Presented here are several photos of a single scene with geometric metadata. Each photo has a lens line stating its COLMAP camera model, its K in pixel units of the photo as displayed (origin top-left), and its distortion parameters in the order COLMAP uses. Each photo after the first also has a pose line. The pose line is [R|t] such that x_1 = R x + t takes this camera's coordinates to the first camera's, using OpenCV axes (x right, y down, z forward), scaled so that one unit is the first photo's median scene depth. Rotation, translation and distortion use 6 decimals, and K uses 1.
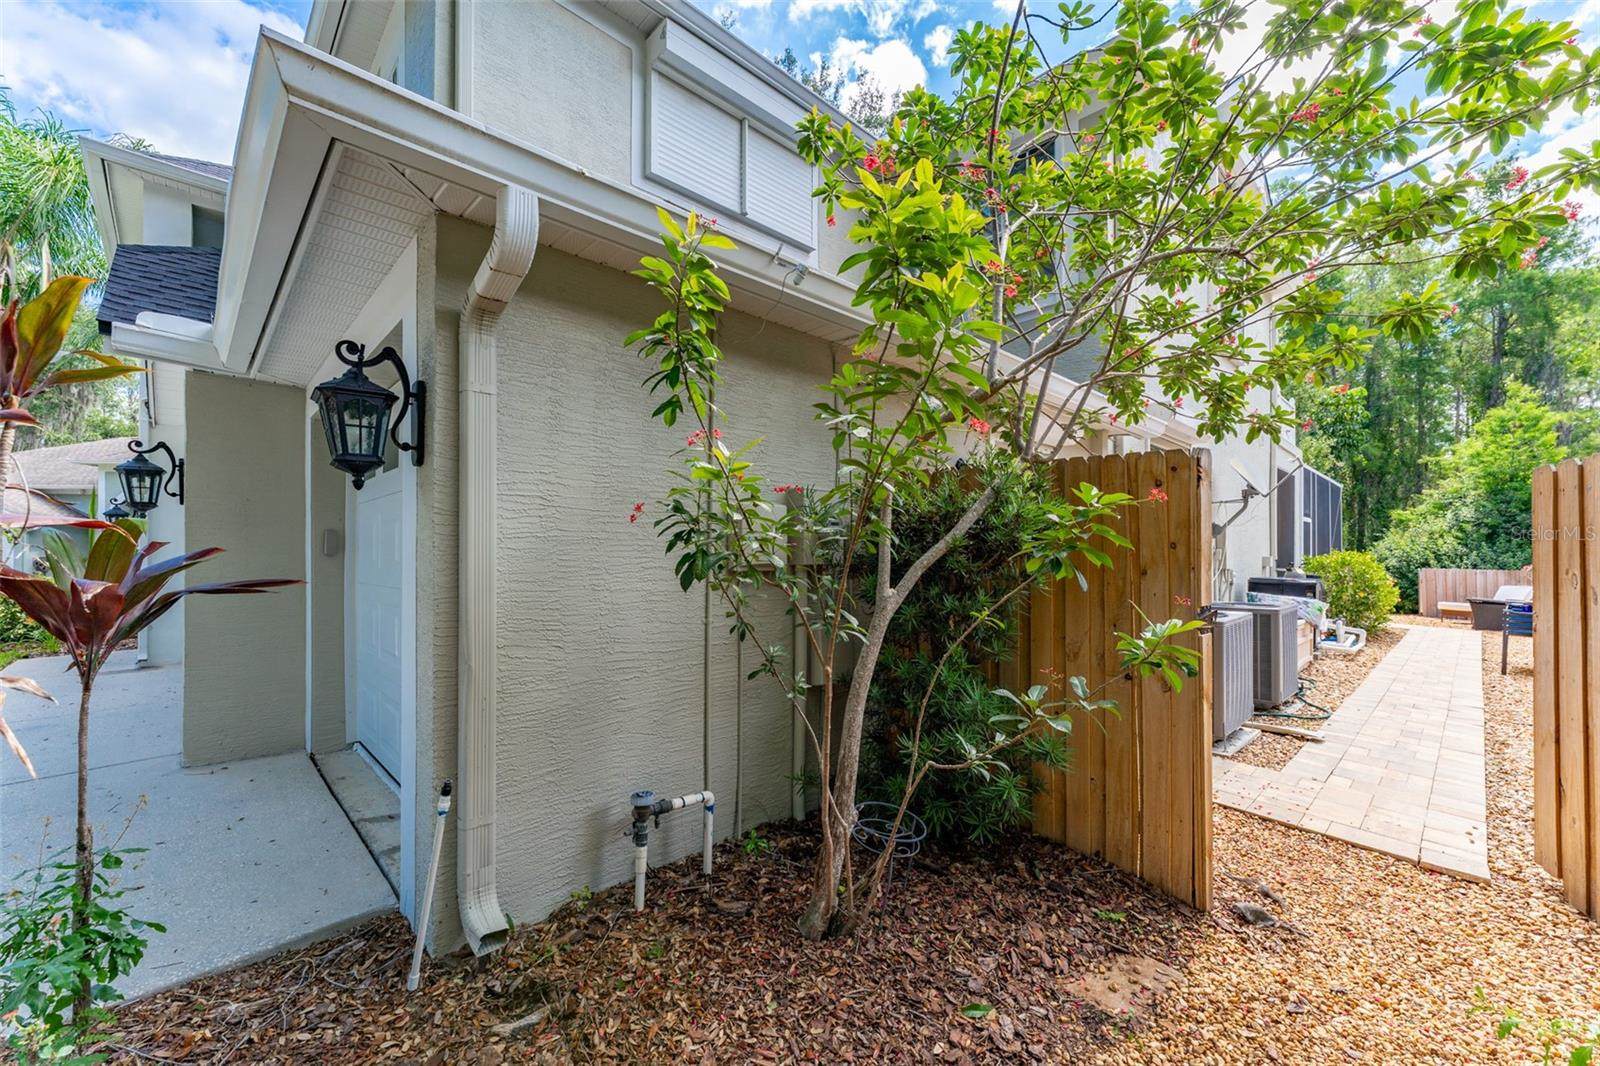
lens RADIAL K [[647.0, 0, 804.8], [0, 647.0, 547.9], [0, 0, 1]] dist [-0.002278, 0.000446]
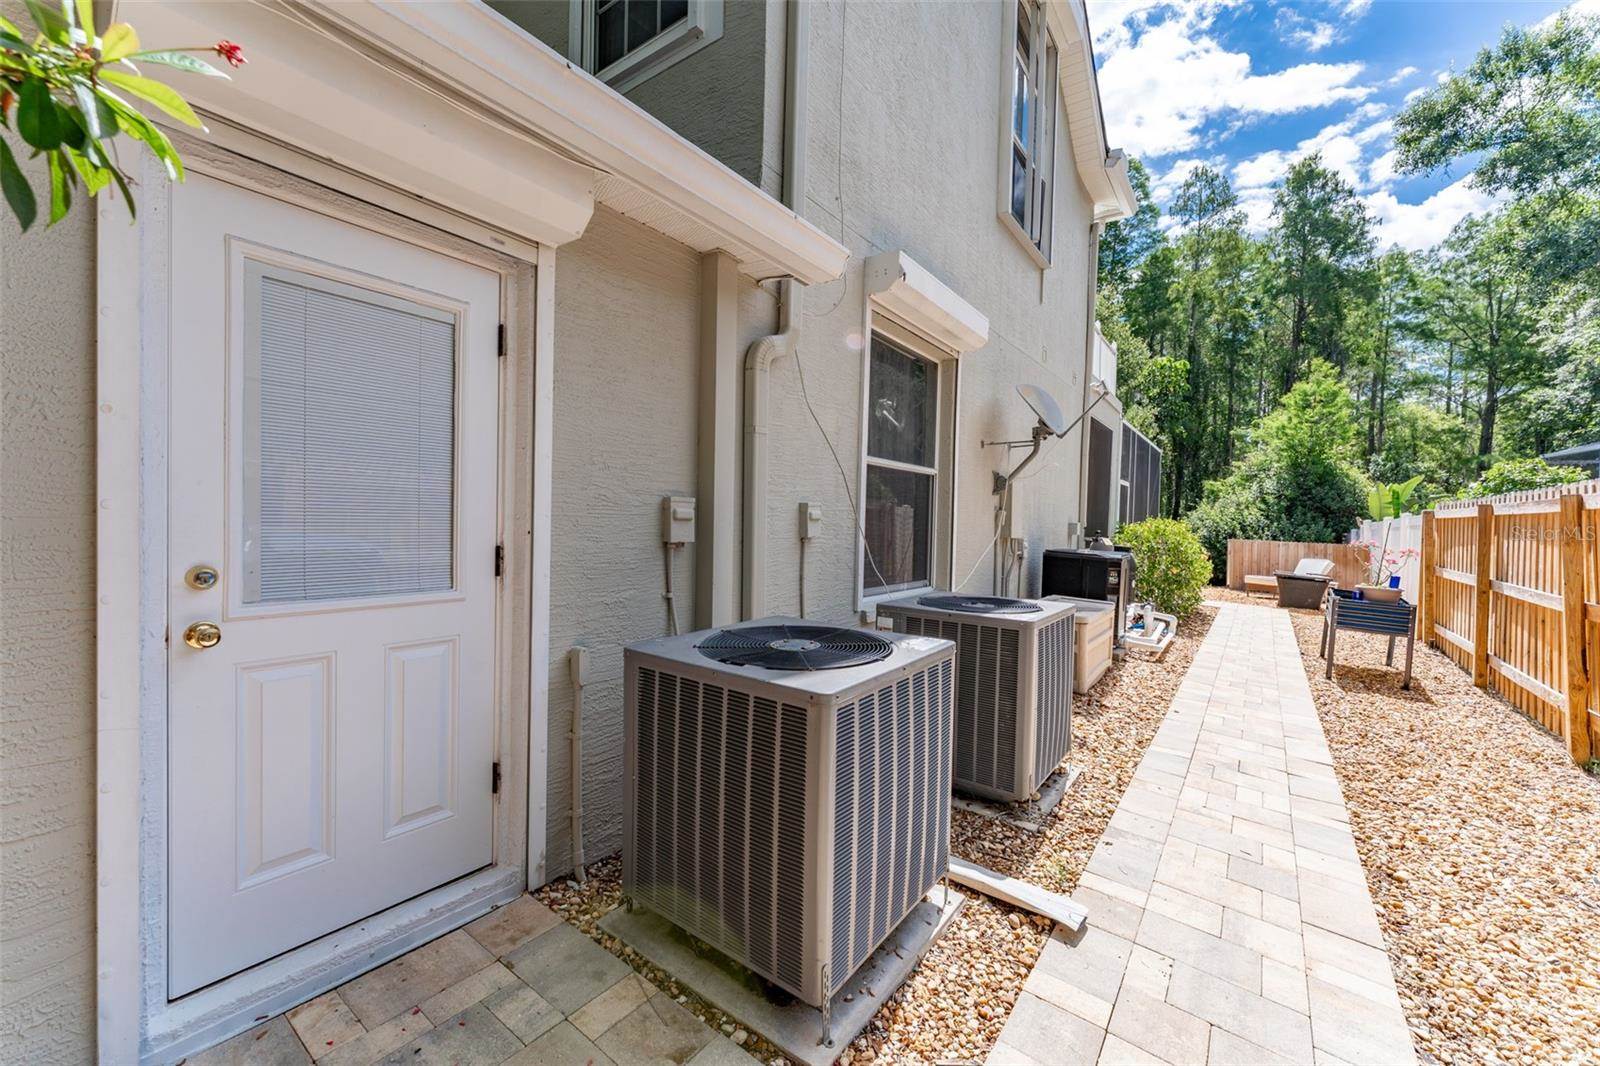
lens RADIAL K [[647.0, 0, 796.2], [0, 647.0, 525.5], [0, 0, 1]] dist [-0.002278, 0.000446]
pose [[0.983769, 0.021930, 0.178096, 0.116312], [-0.027148, 0.999269, 0.026913, 0.002365], [-0.177376, -0.031311, 0.983645, 0.134479]]
